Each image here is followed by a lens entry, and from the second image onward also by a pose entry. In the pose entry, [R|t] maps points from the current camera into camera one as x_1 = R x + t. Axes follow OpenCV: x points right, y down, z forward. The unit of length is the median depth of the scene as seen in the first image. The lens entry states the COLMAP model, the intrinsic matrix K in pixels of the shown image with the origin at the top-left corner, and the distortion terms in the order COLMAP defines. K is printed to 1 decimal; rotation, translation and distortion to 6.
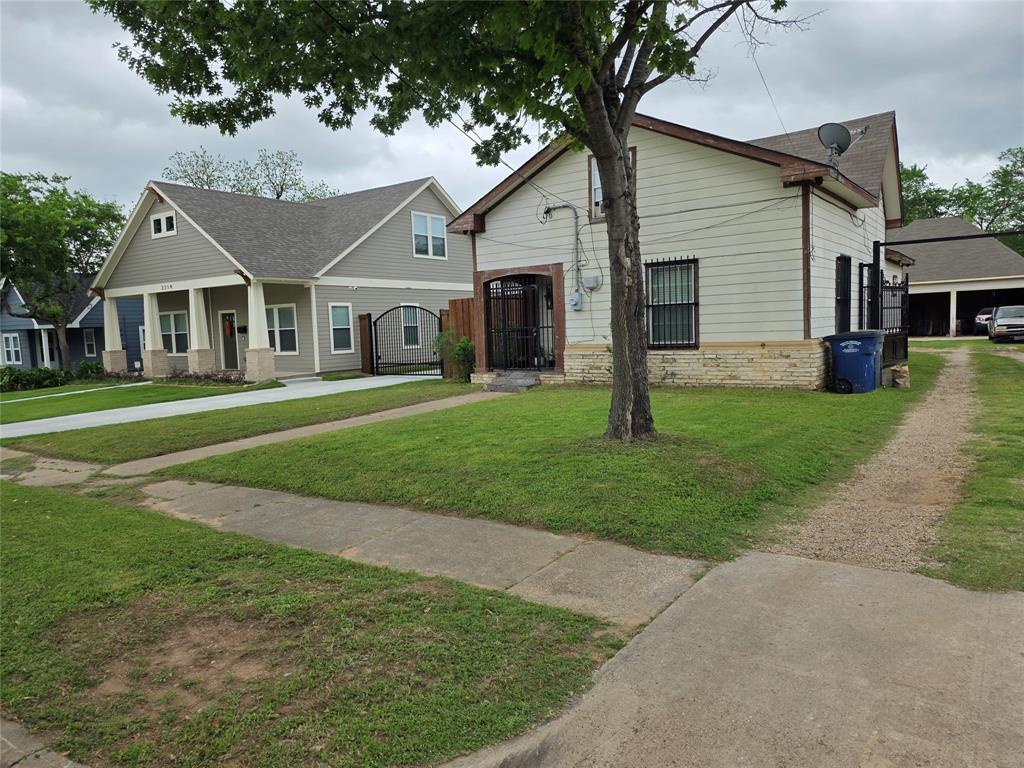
lens RADIAL K [[691.8, 0, 505.9], [0, 691.8, 384.6], [0, 0, 1]] dist [0.059384, -0.046350]
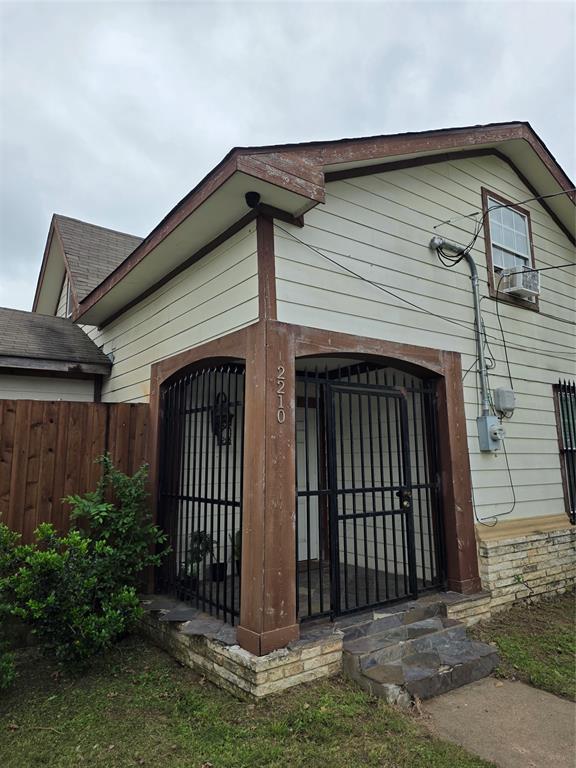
lens RADIAL K [[518.8, 0, 300.1], [0, 518.8, 374.6], [0, 0, 1]] dist [0.059384, -0.046350]
pose [[0.302251, 0.190054, 0.934090, -0.310310], [0.078143, 0.971684, -0.222988, -0.090861], [-0.950020, 0.140391, 0.278841, 1.049556]]
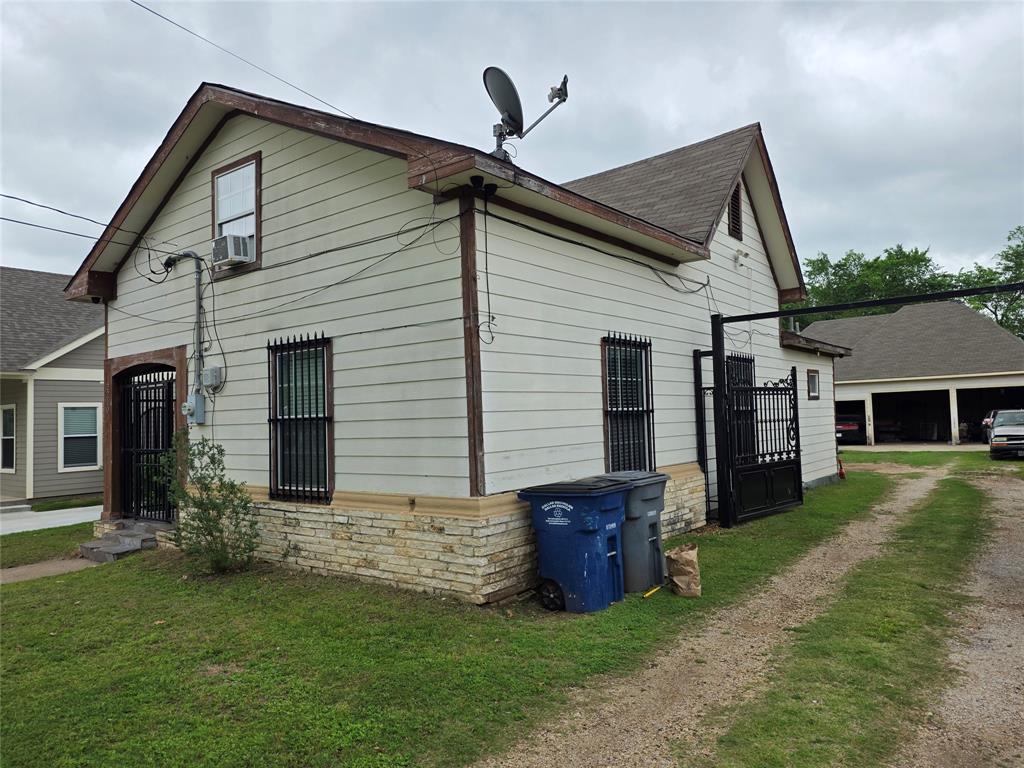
lens RADIAL K [[691.8, 0, 514.6], [0, 691.8, 388.7], [0, 0, 1]] dist [0.059384, -0.046350]
pose [[0.999181, 0.003673, -0.040291, 0.409654], [-0.008681, 0.992141, -0.124826, -0.068154], [0.039516, 0.125073, 0.991360, 0.431381]]
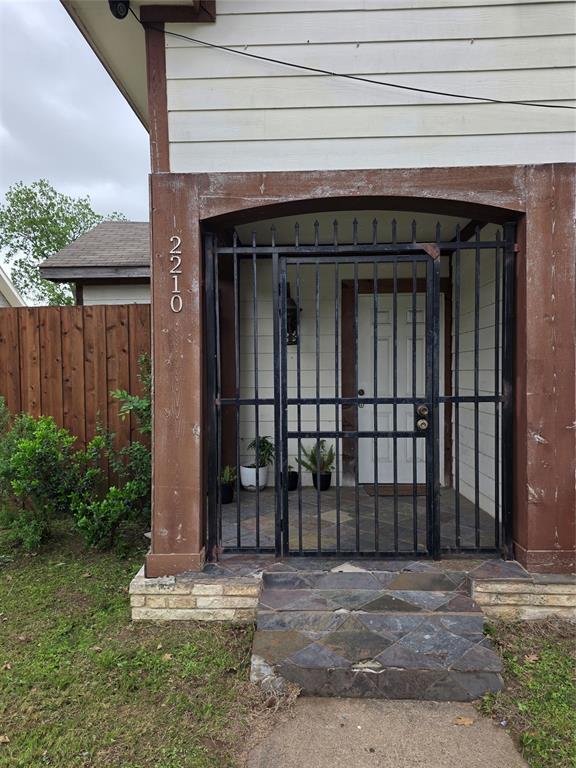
lens RADIAL K [[518.8, 0, 289.4], [0, 518.8, 386.1], [0, 0, 1]] dist [0.059384, -0.046350]
pose [[0.830295, 0.013731, 0.557155, -0.127775], [0.021107, 0.998205, -0.056055, -0.084202], [-0.556925, 0.058302, 0.828514, 0.935437]]
